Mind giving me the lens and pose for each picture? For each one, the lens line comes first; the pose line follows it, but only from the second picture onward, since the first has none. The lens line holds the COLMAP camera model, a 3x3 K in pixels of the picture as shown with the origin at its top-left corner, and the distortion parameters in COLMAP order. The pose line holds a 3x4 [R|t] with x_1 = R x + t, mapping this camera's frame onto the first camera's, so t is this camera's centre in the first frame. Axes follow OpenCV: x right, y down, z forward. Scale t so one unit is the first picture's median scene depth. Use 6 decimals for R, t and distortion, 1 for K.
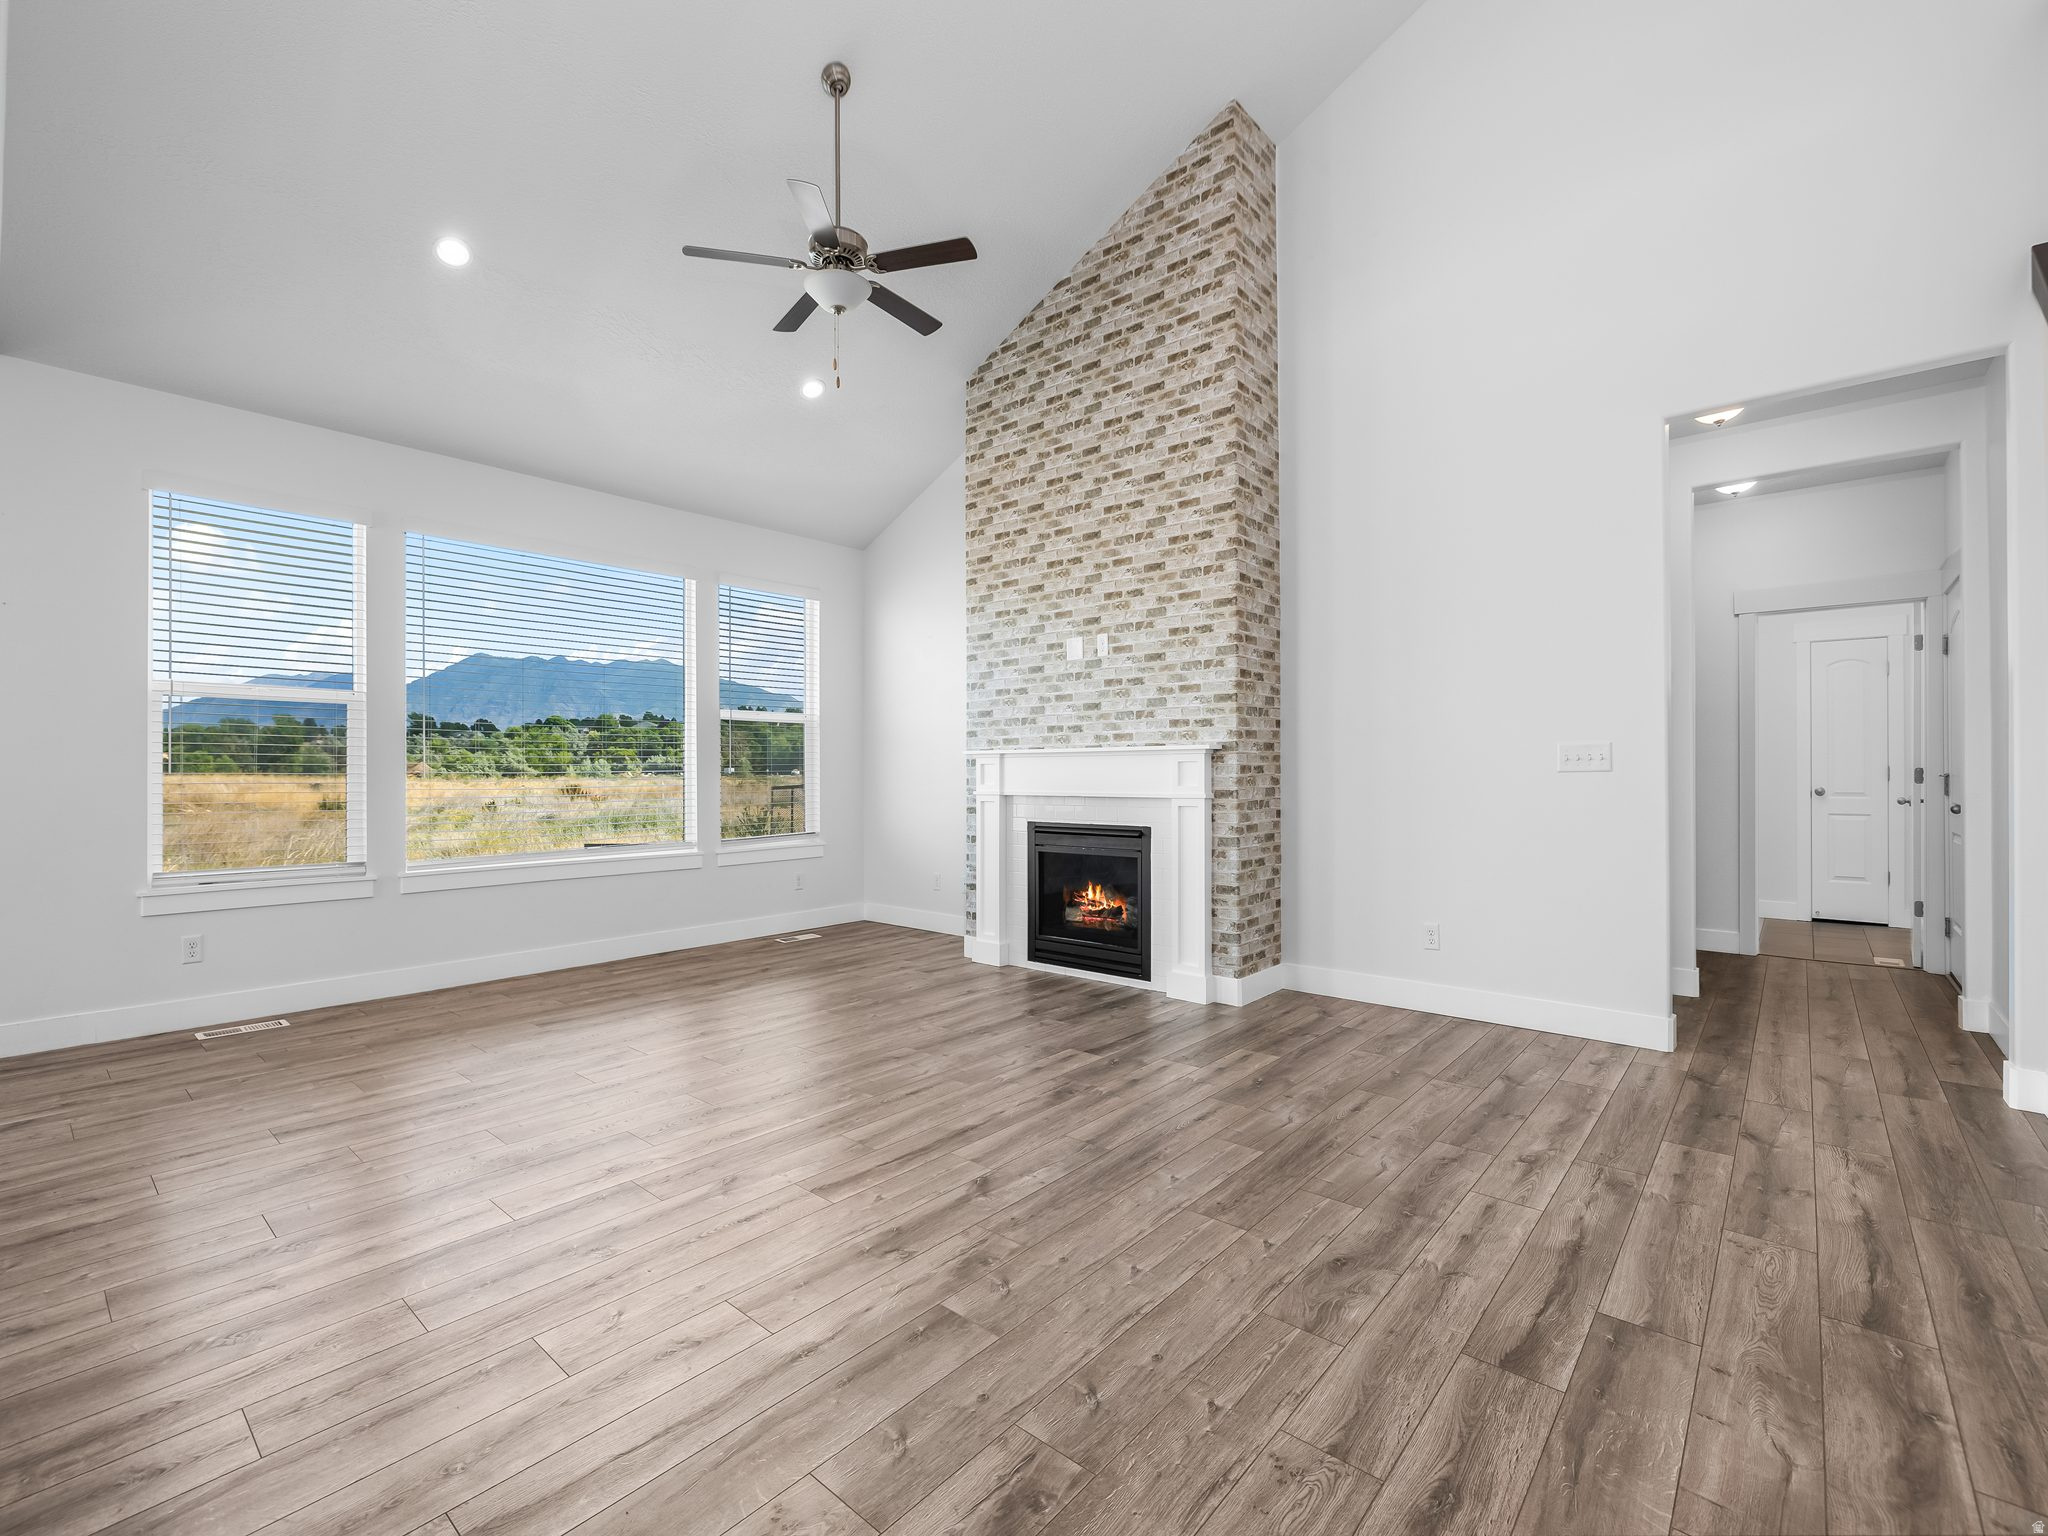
lens RADIAL K [[902.9, 0, 997.3], [0, 902.9, 774.8], [0, 0, 1]] dist [-0.012142, 0.001869]
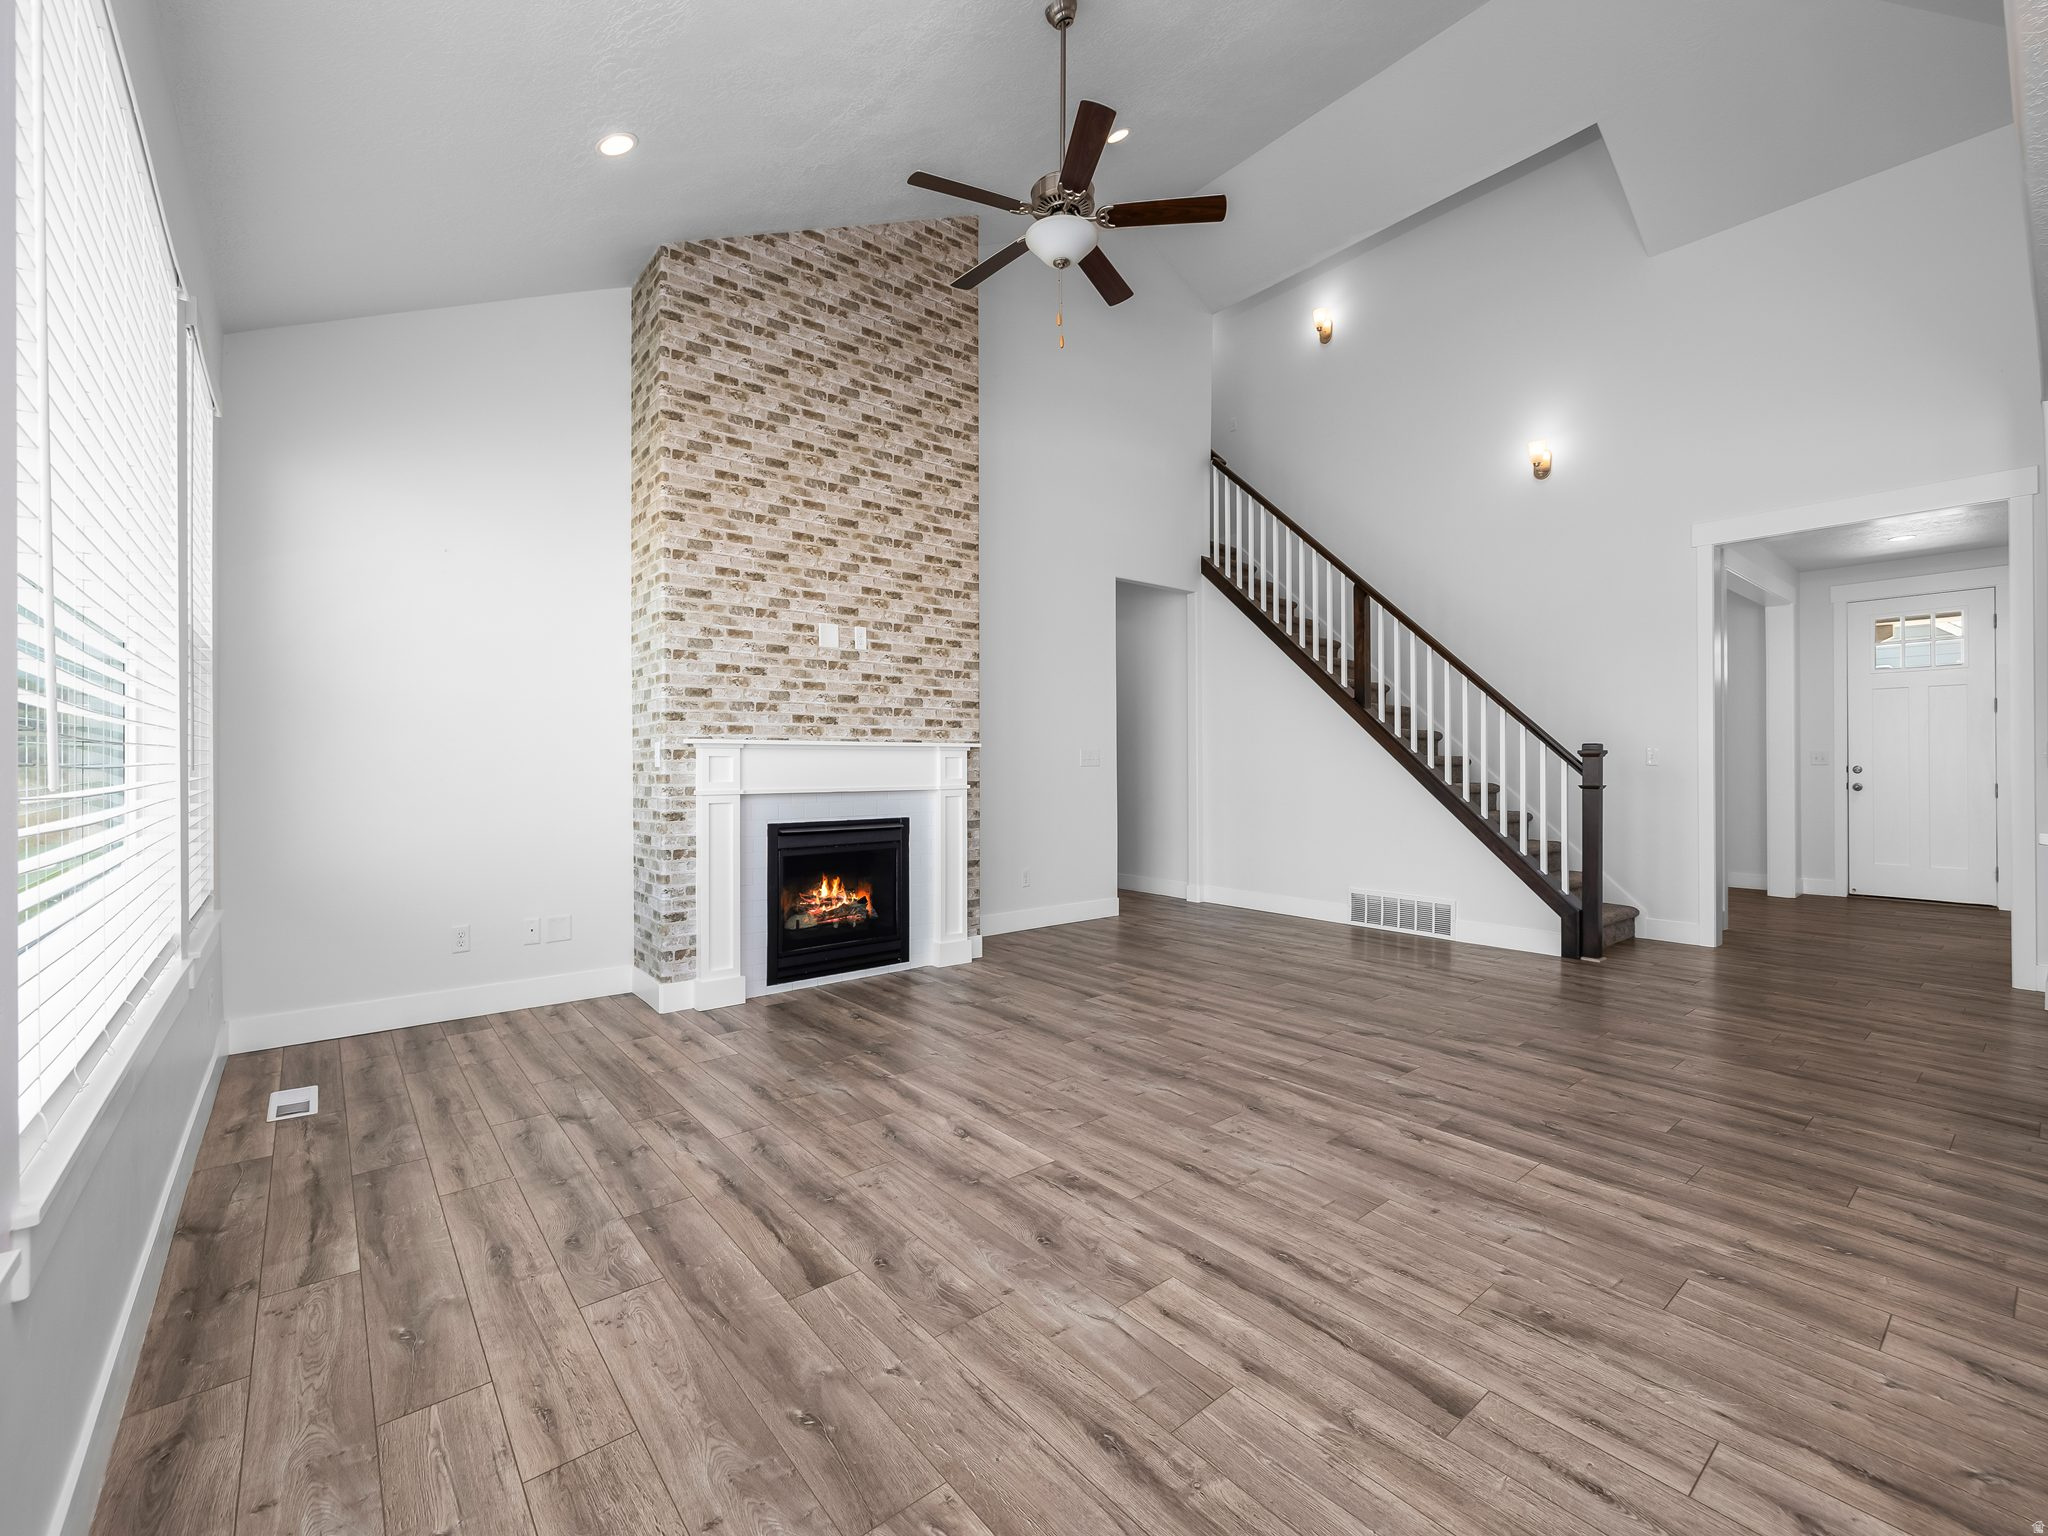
lens RADIAL K [[870.5, 0, 1013.3], [0, 870.5, 761.4], [0, 0, 1]] dist [0.004374, -0.000512]
pose [[0.162410, 0.004332, 0.986714, -0.923637], [0.004405, 0.999977, -0.005115, -0.003085], [-0.986713, 0.005178, 0.162388, 0.786633]]
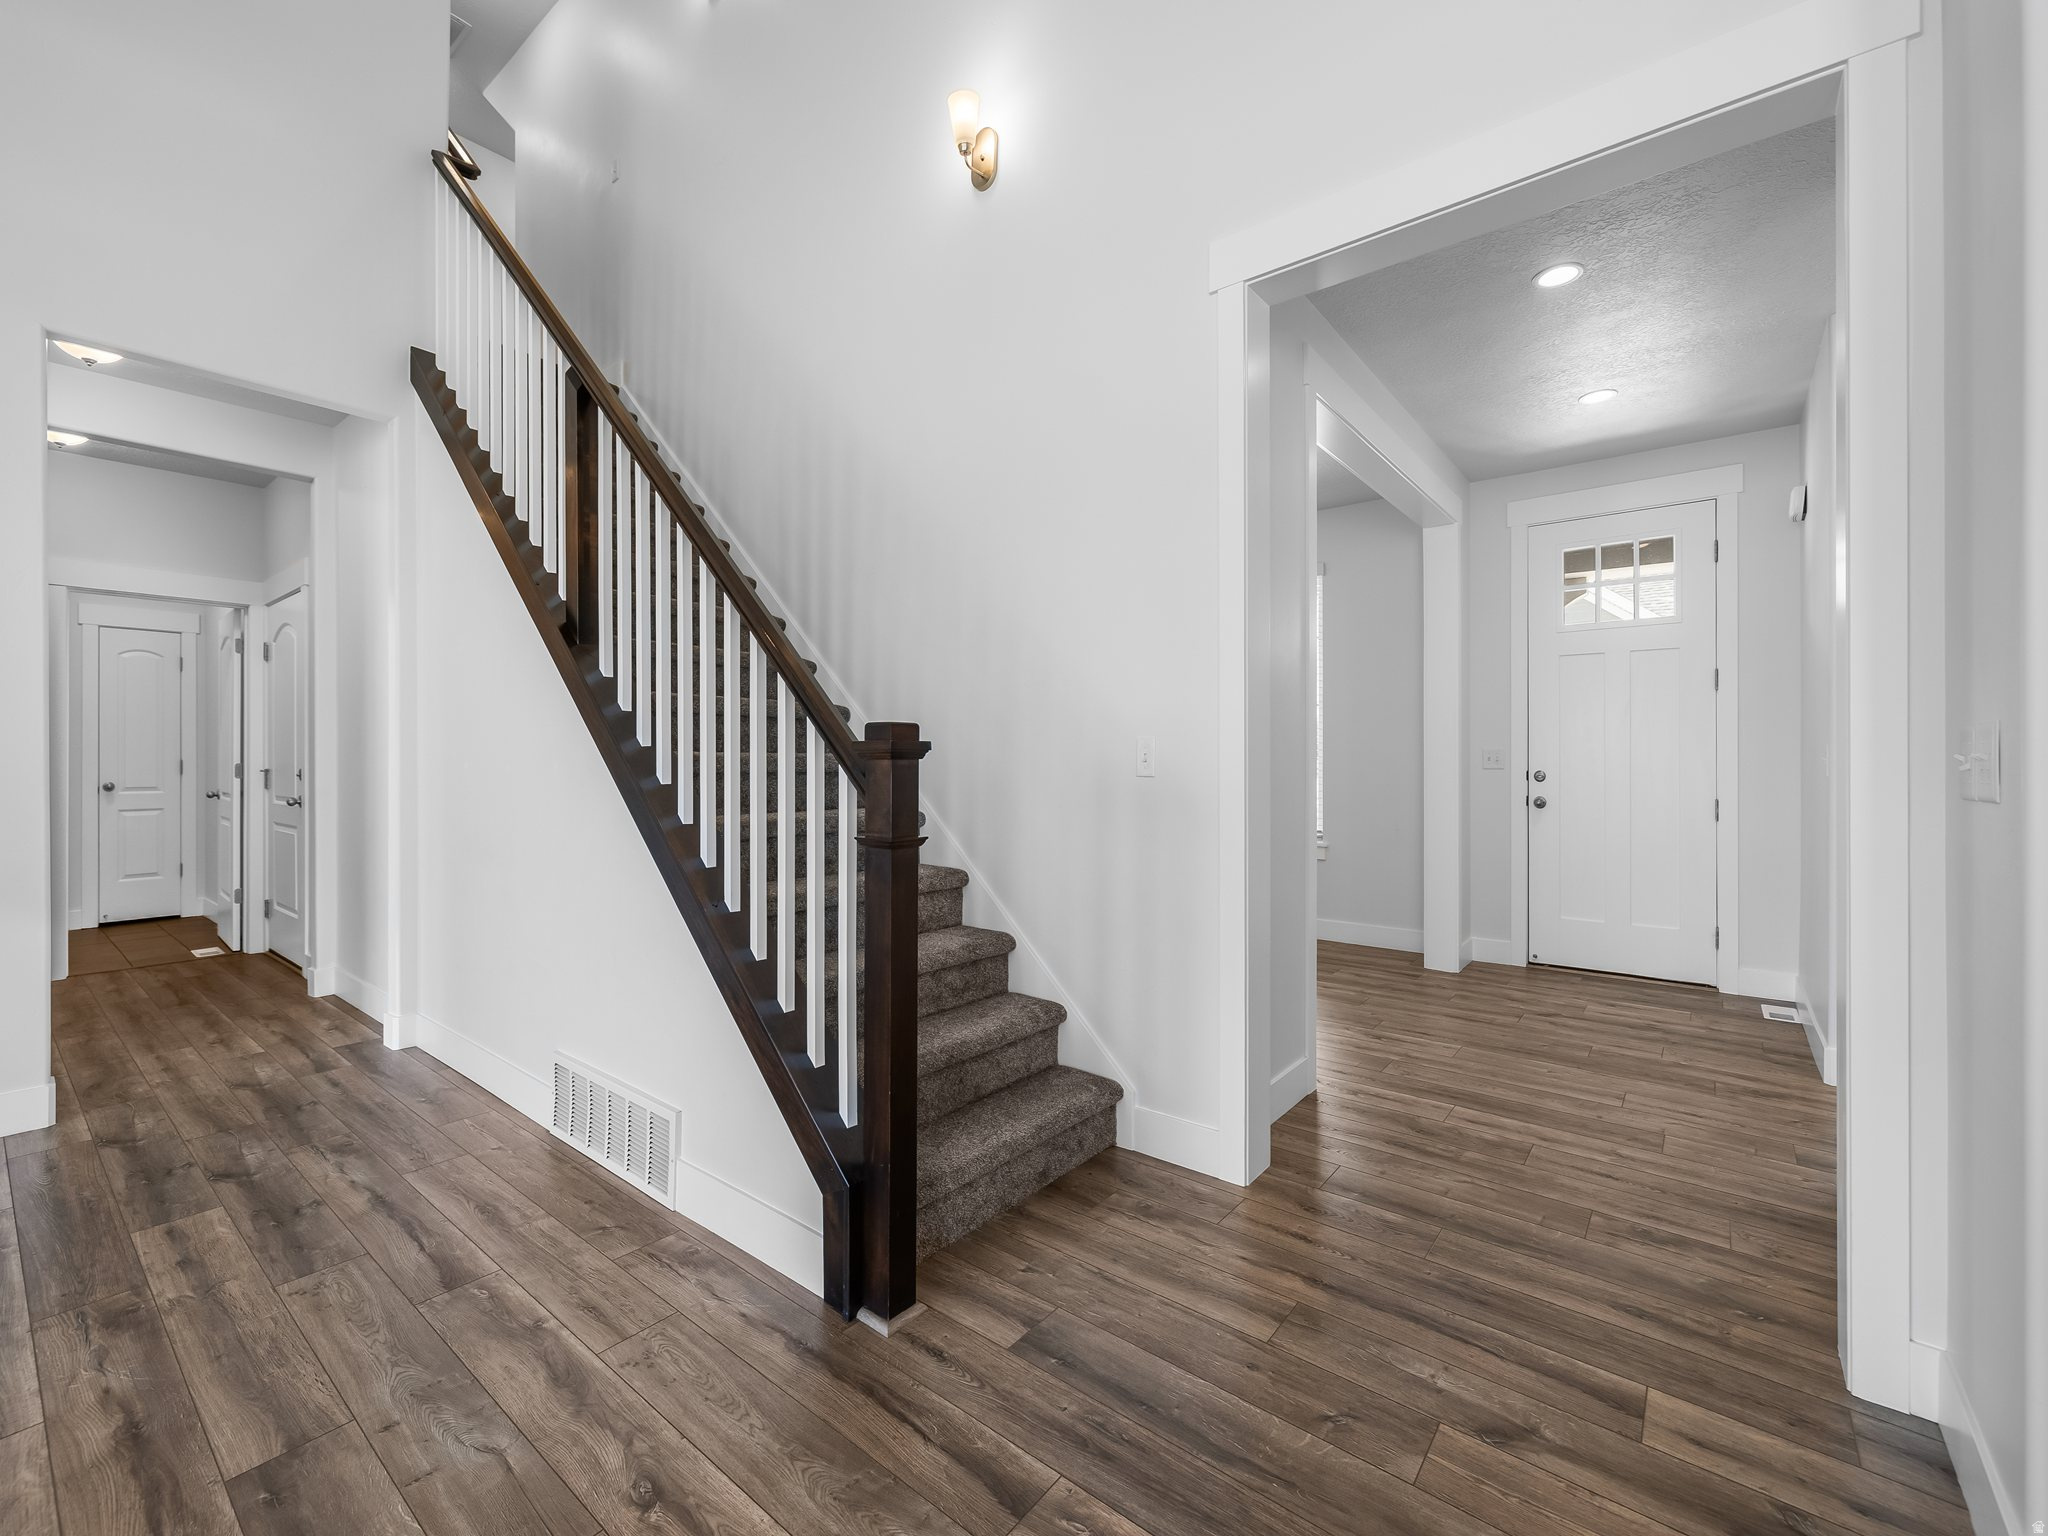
lens RADIAL K [[870.5, 0, 1011.0], [0, 870.5, 757.2], [0, 0, 1]] dist [0.004374, -0.000512]
pose [[-0.039921, 0.001743, 0.999201, -0.053643], [0.003111, 0.999994, -0.001620, -0.012736], [-0.999198, 0.003044, -0.039926, 0.152096]]
